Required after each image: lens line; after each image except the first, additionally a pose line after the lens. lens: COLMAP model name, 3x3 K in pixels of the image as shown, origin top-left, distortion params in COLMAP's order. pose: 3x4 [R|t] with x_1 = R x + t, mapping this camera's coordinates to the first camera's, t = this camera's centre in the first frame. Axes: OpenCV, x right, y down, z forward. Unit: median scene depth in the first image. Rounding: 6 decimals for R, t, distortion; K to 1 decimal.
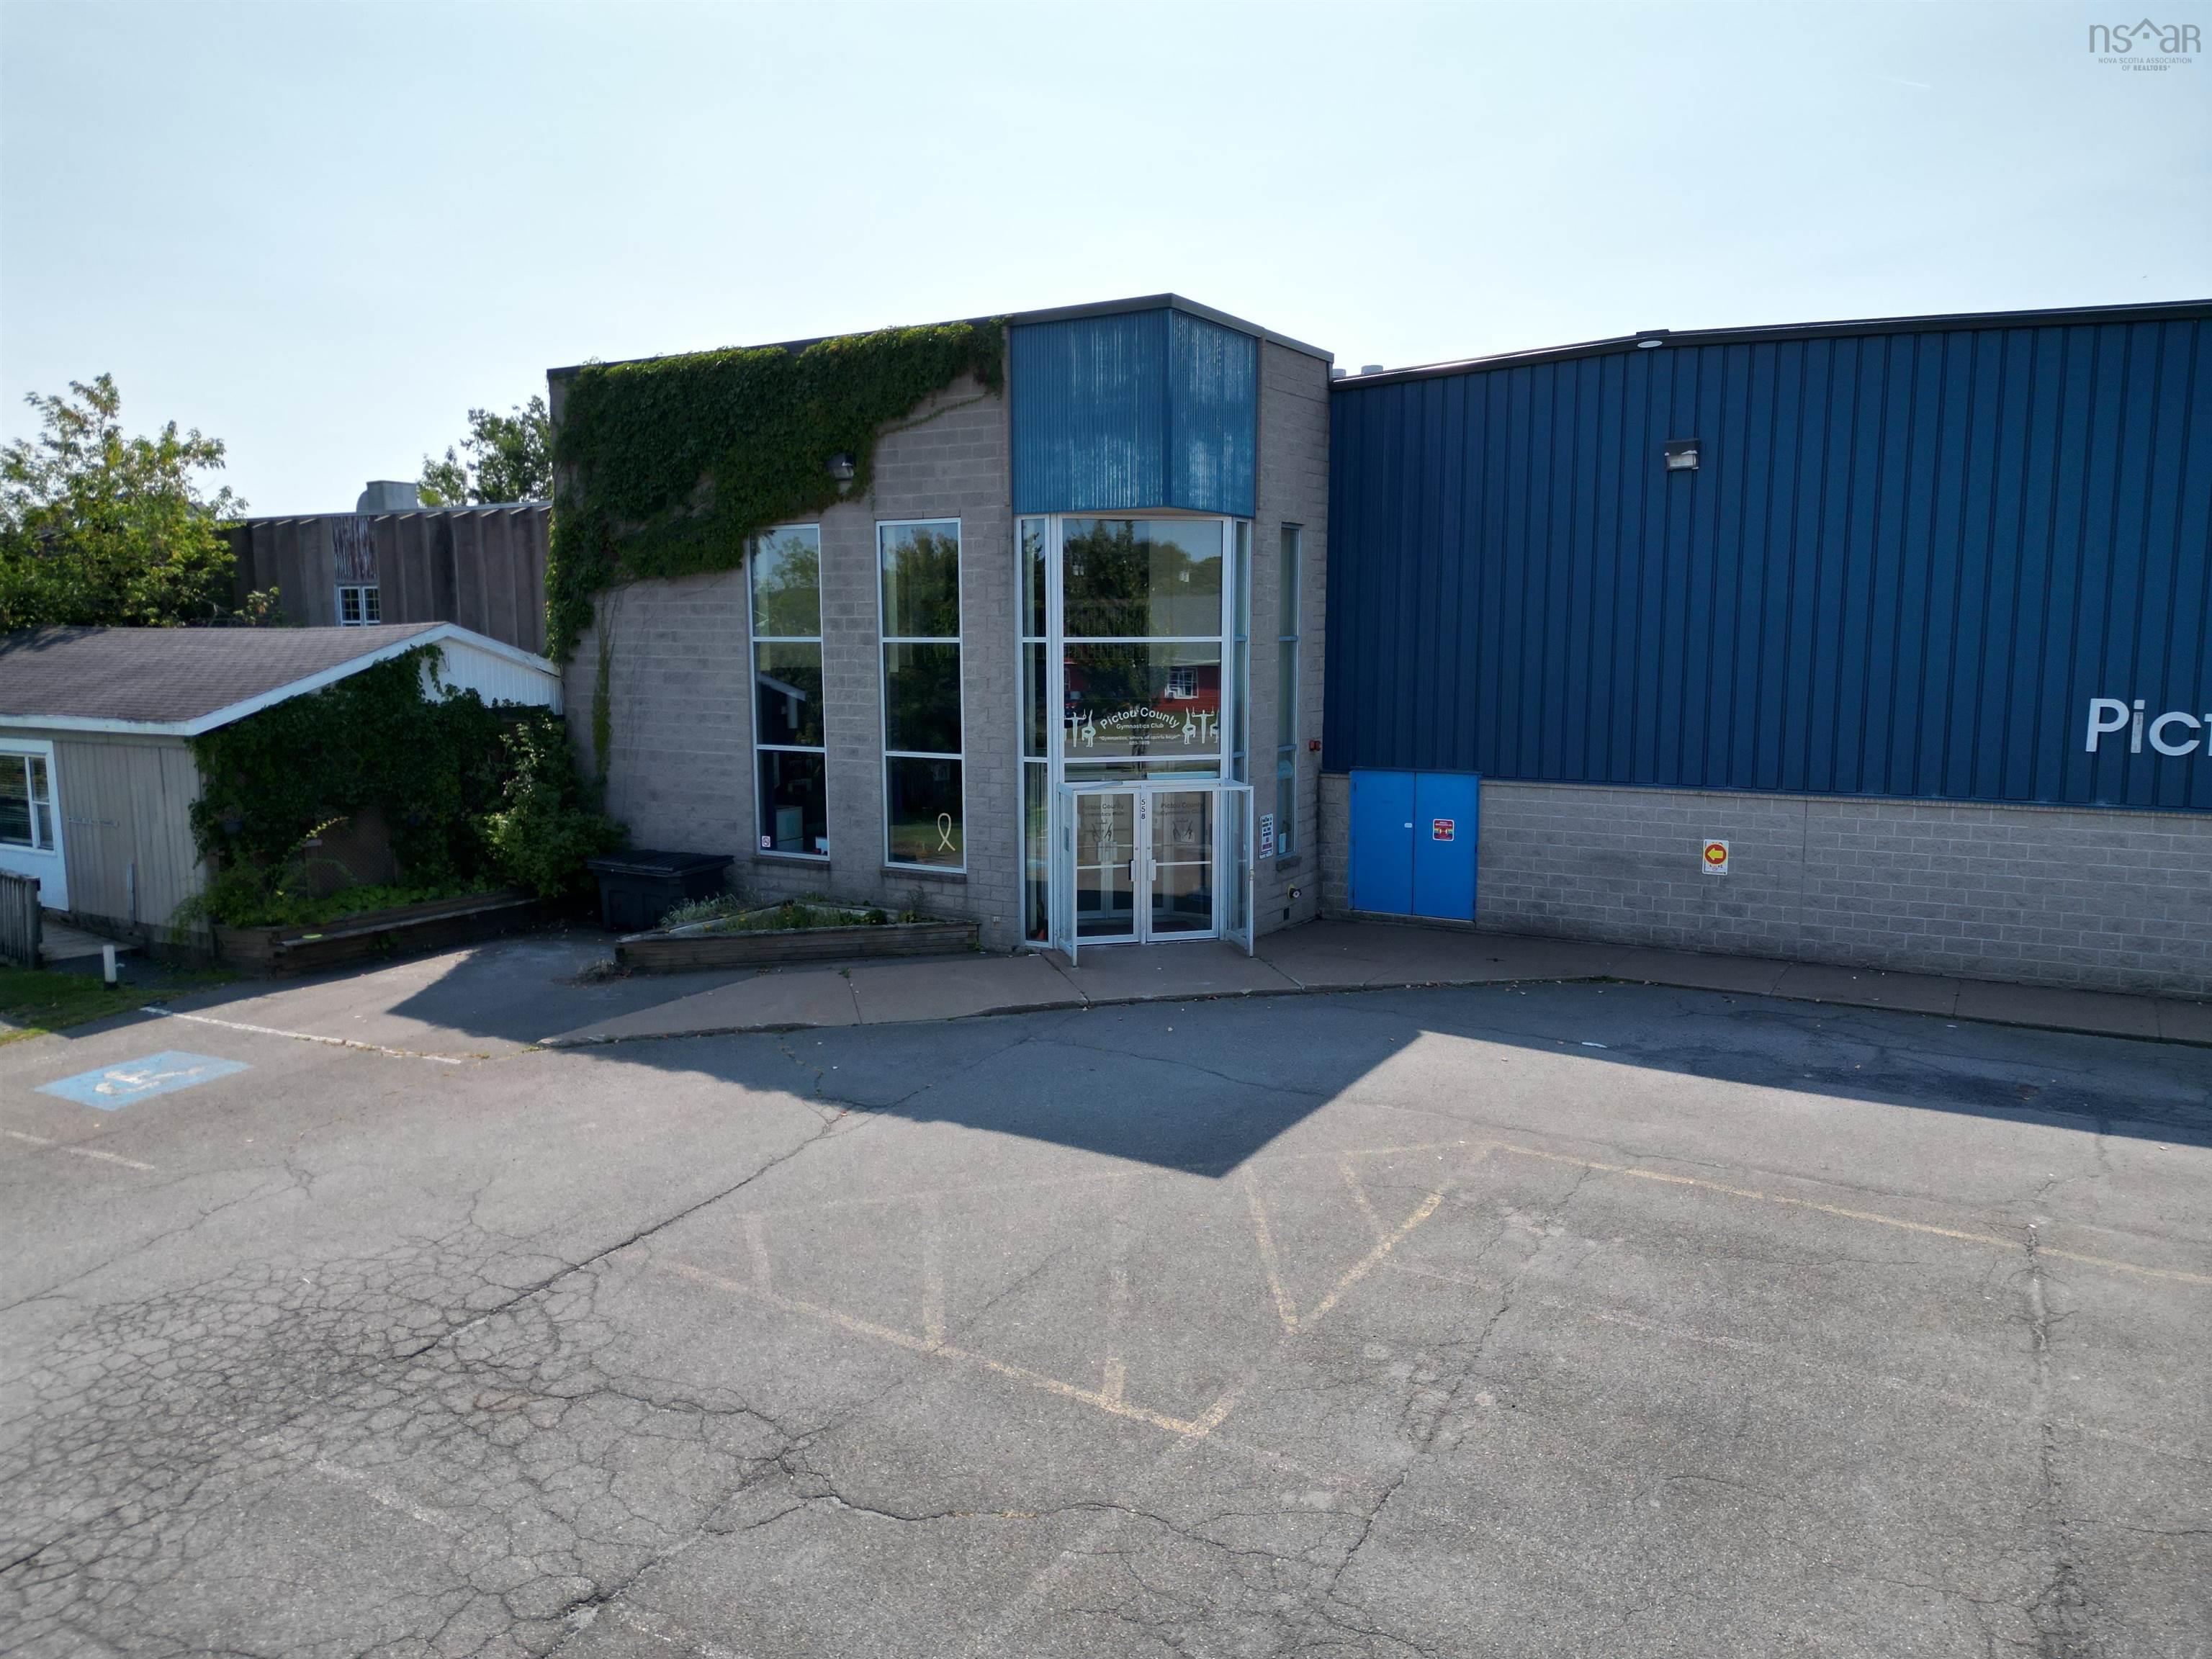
lens RADIAL K [[1511.1, 0, 1106.0], [0, 1511.1, 829.5], [0, 0, 1]] dist [0.077174, -0.079984]
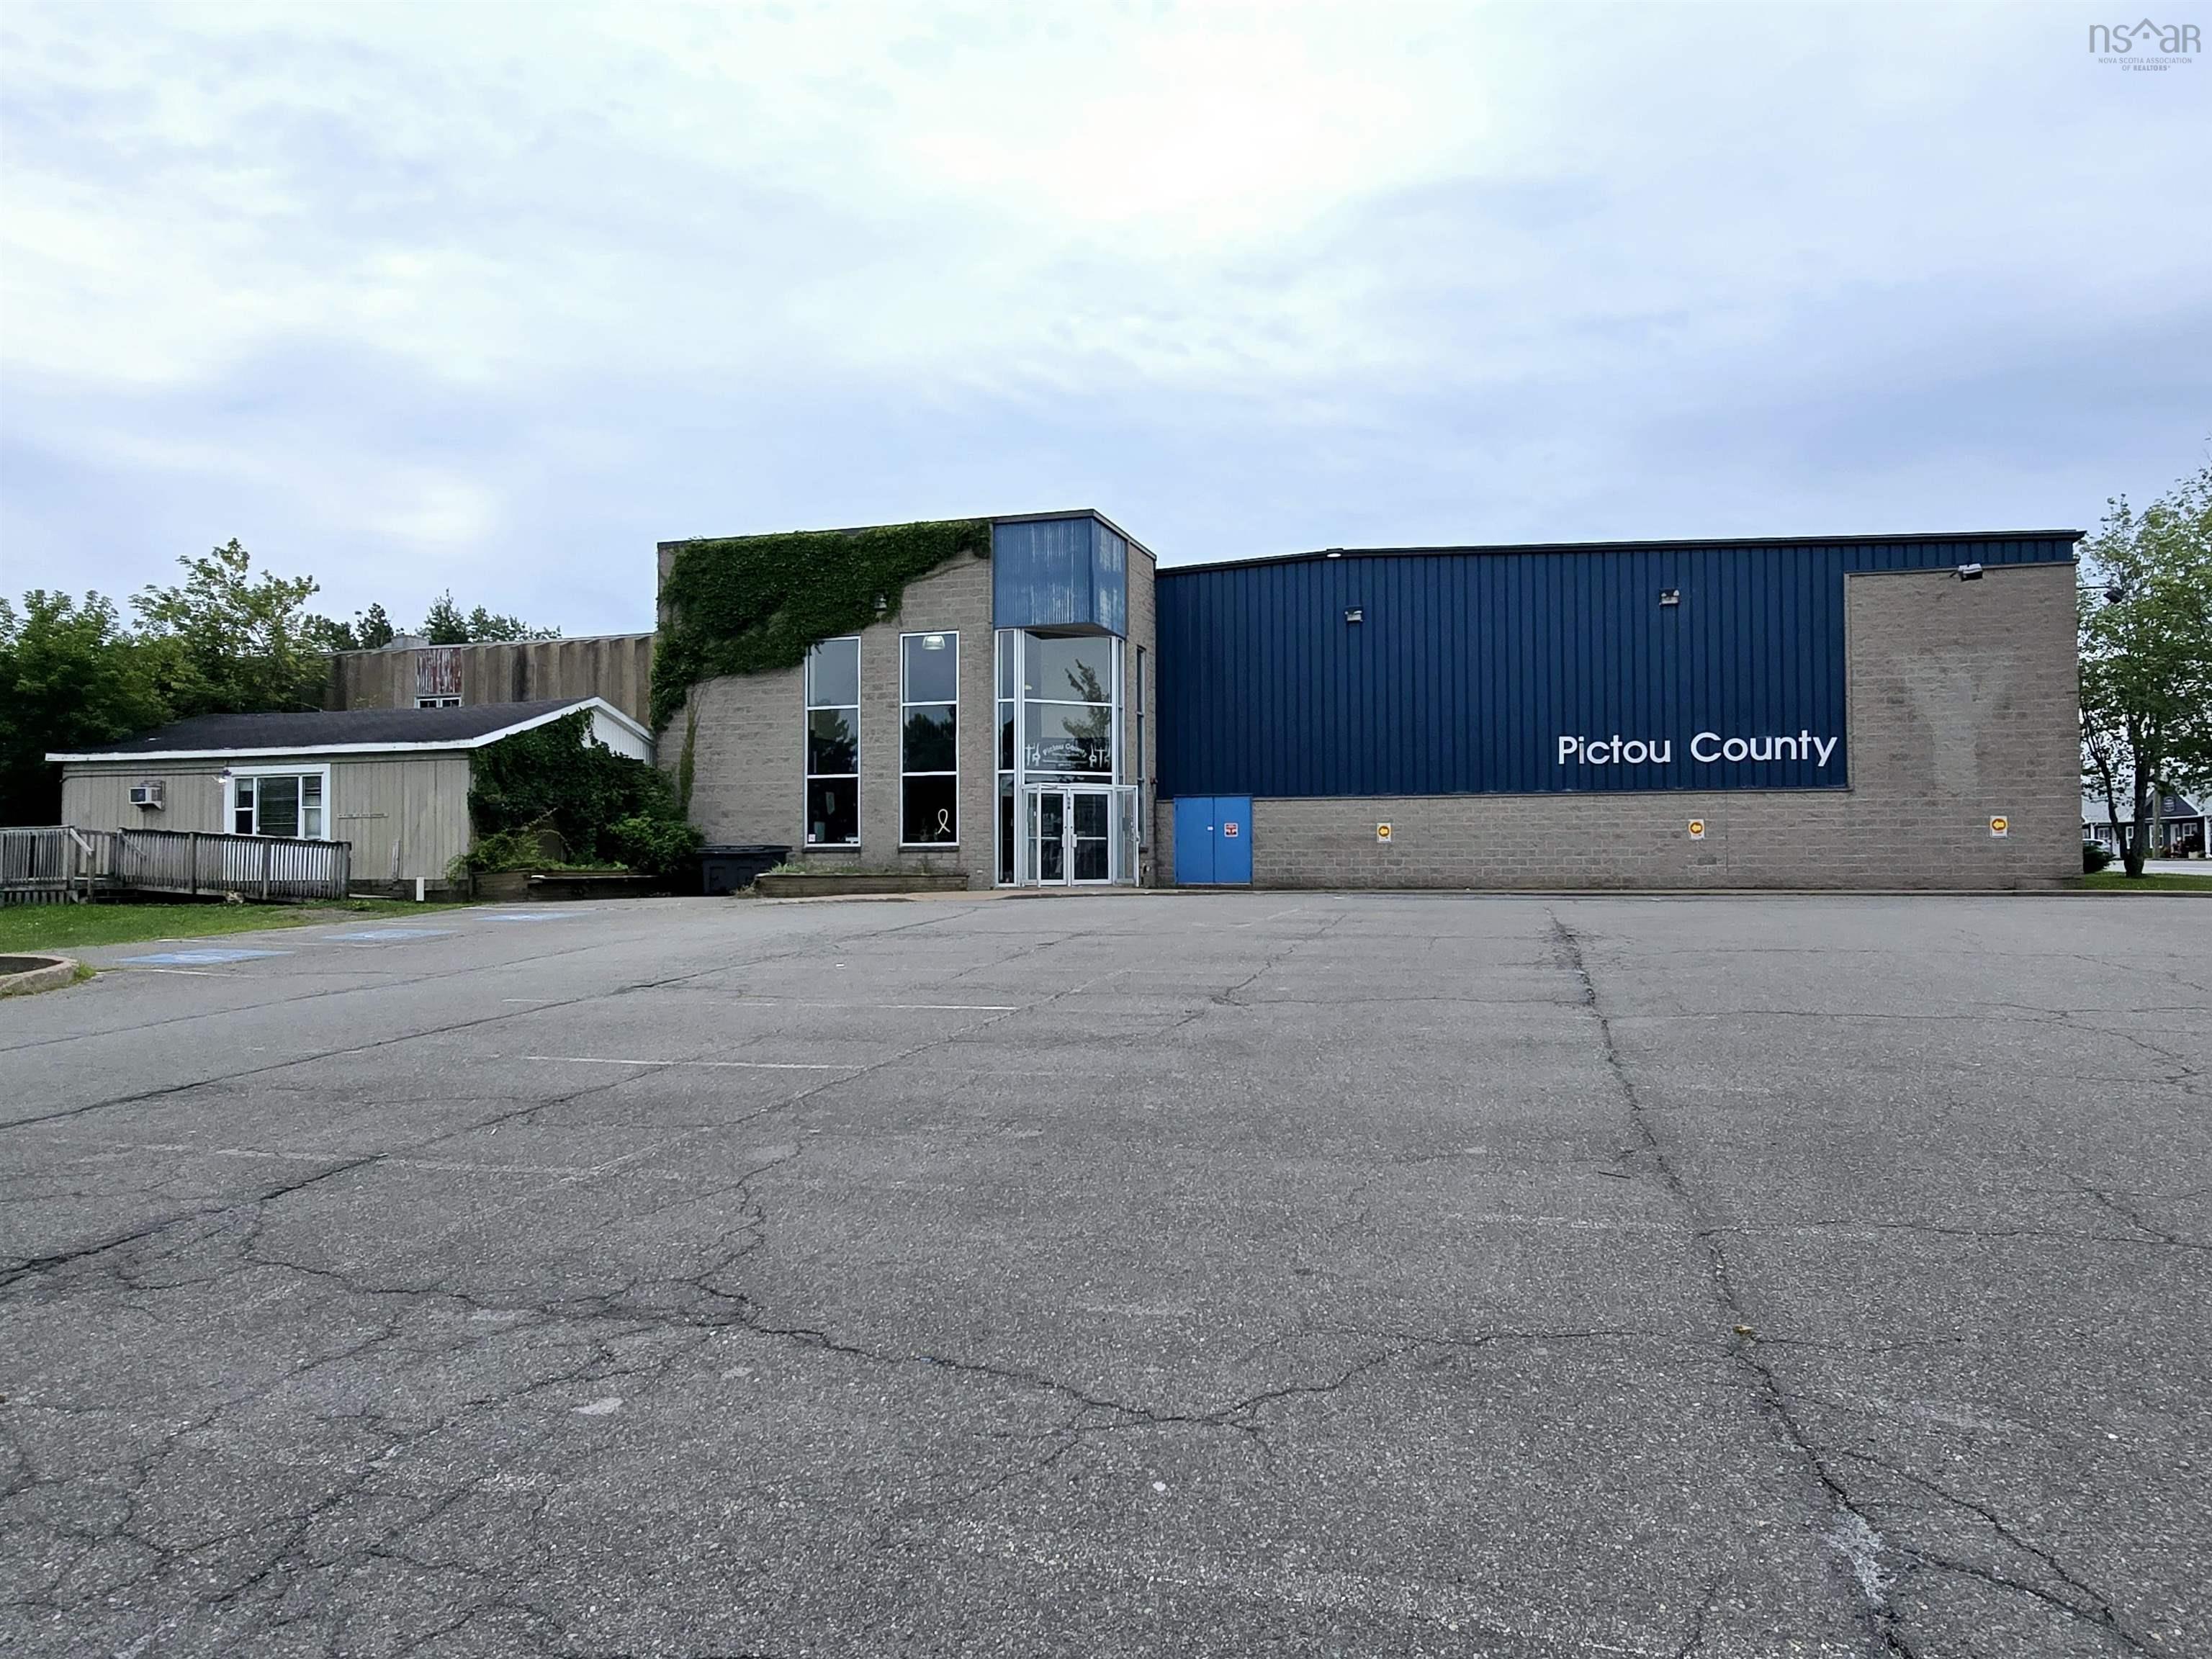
lens RADIAL K [[1390.8, 0, 1119.7], [0, 1390.8, 835.1], [0, 0, 1]] dist [0.005853, -0.002073]
pose [[0.971607, 0.004487, 0.236558, -0.275955], [0.031194, 0.988663, -0.146875, 0.241387], [-0.234535, 0.150084, 0.960452, -0.472091]]
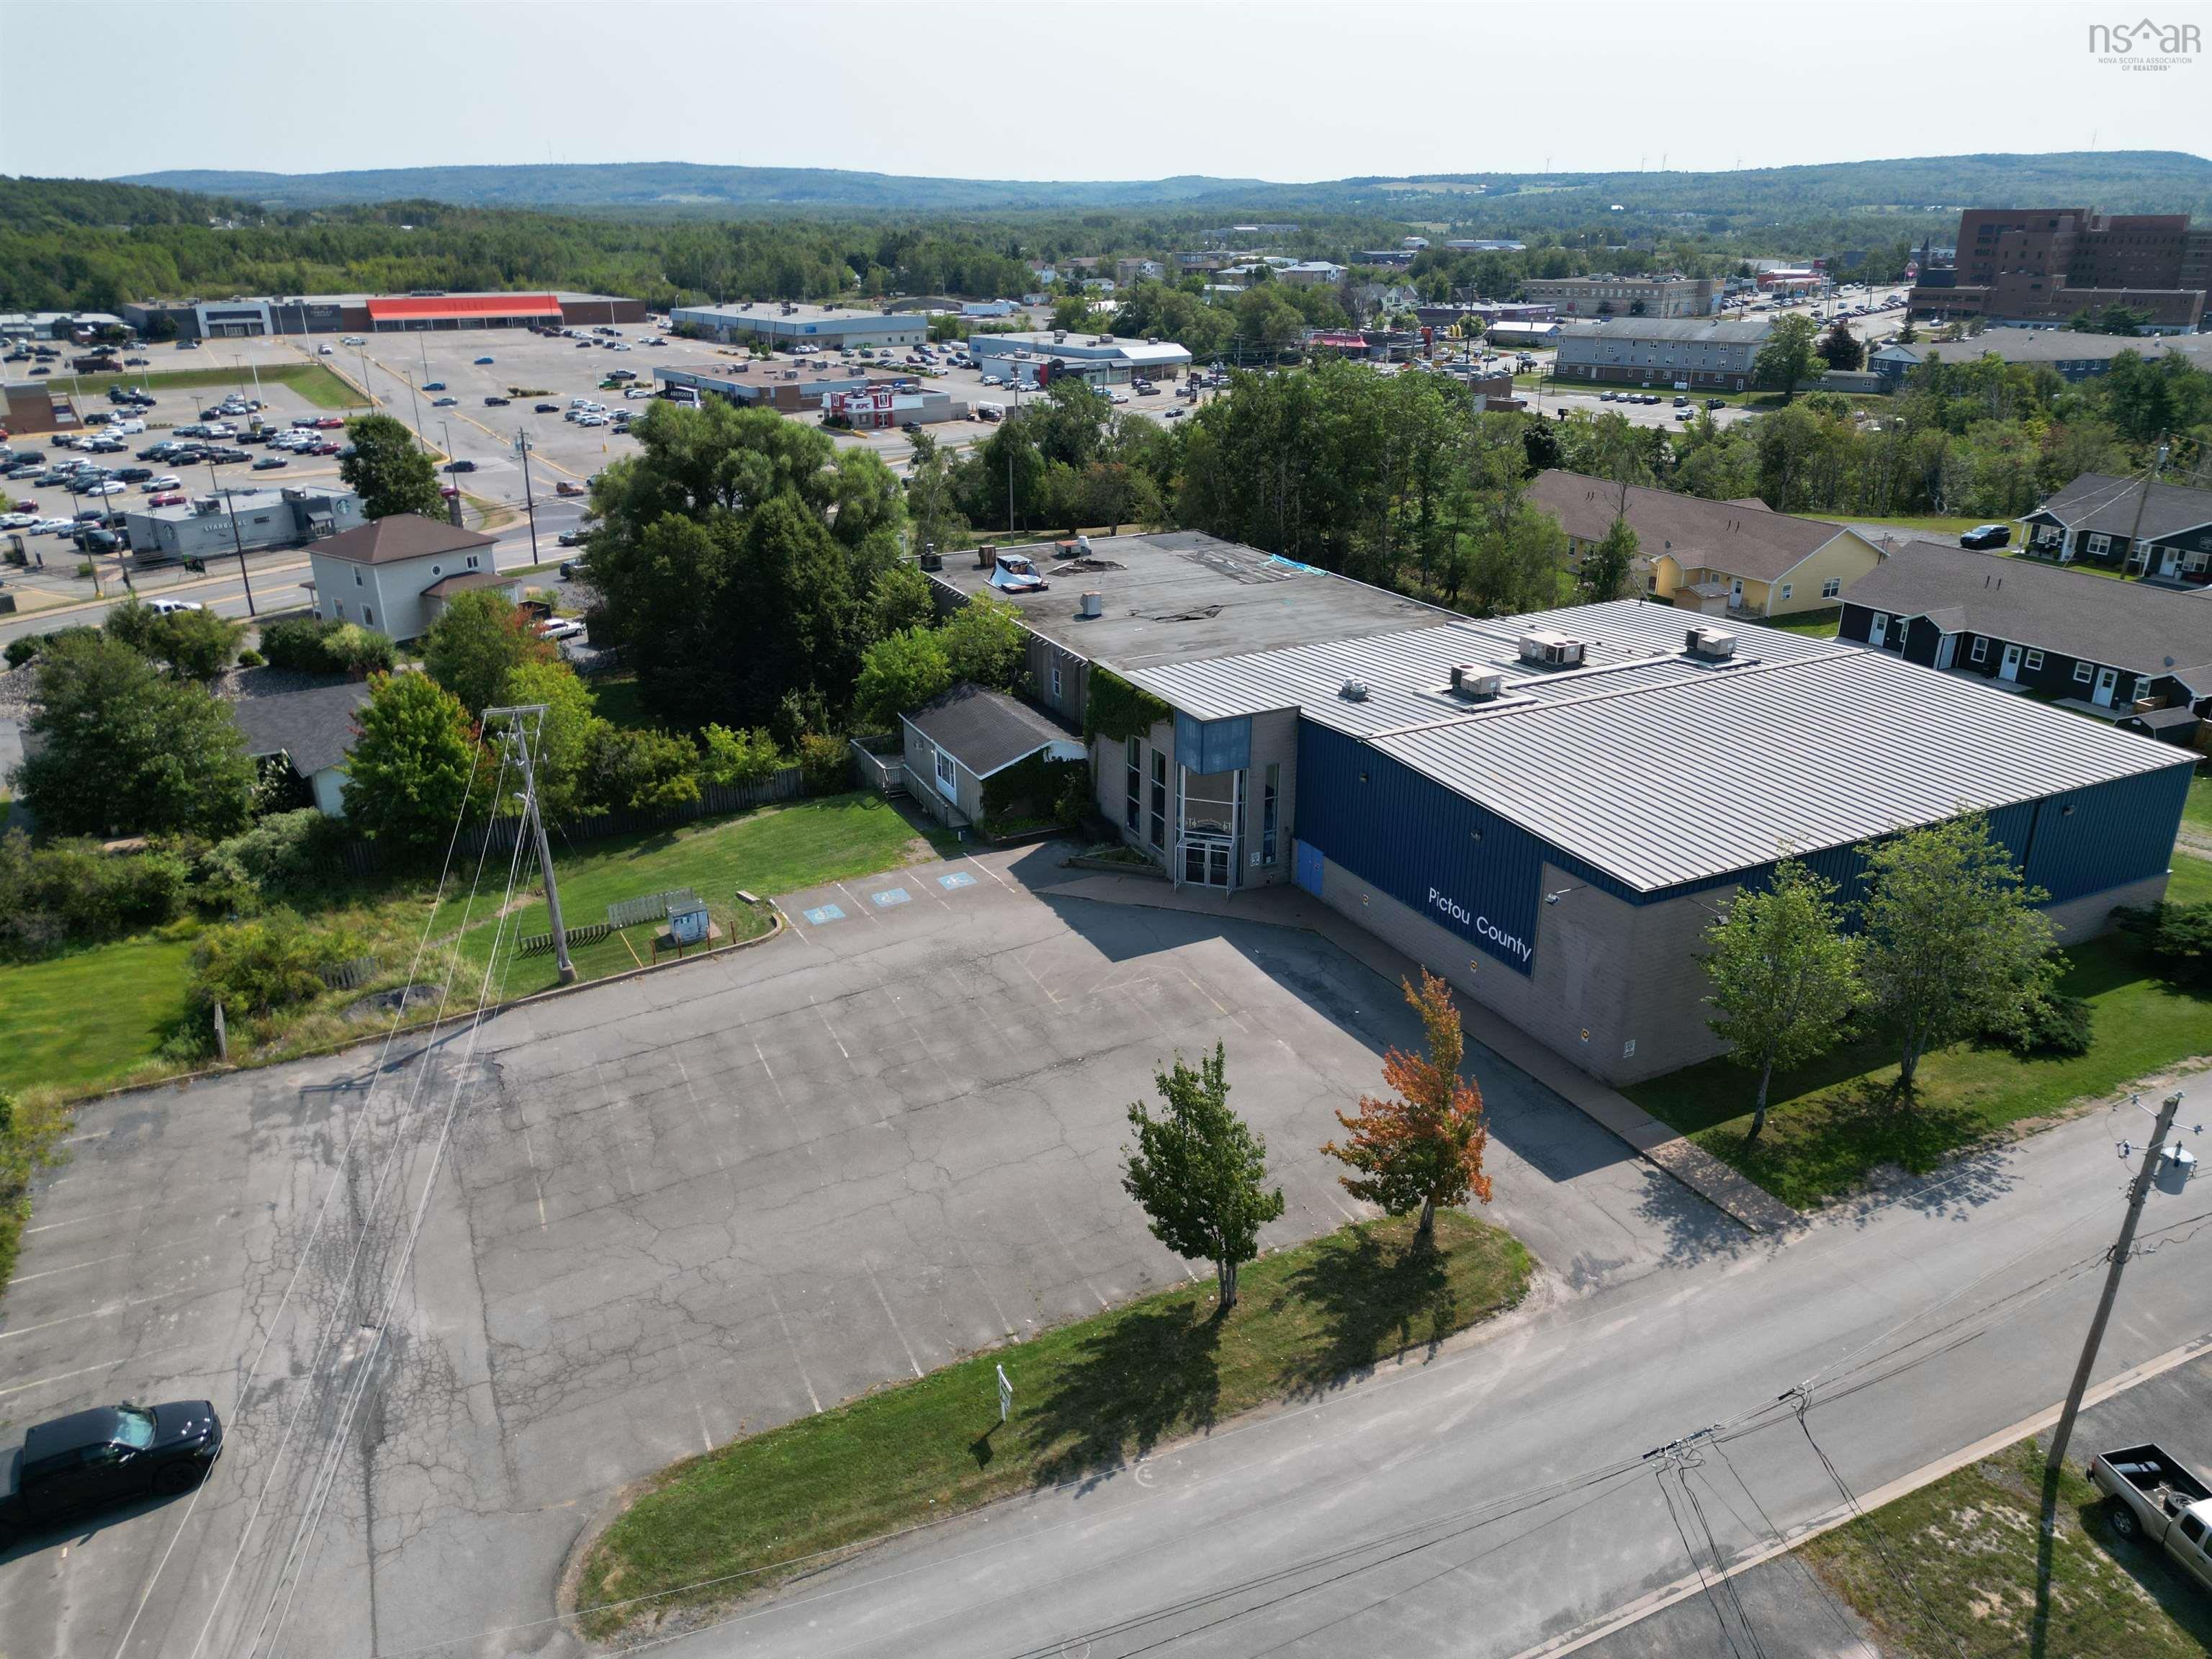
lens RADIAL K [[1479.9, 0, 1127.0], [0, 1479.9, 836.9], [0, 0, 1]] dist [0.081982, -0.072559]
pose [[0.850220, 0.200771, -0.486639, 1.401284], [-0.072874, 0.960404, 0.268910, -0.869635], [0.521359, -0.193170, 0.831186, -1.725441]]
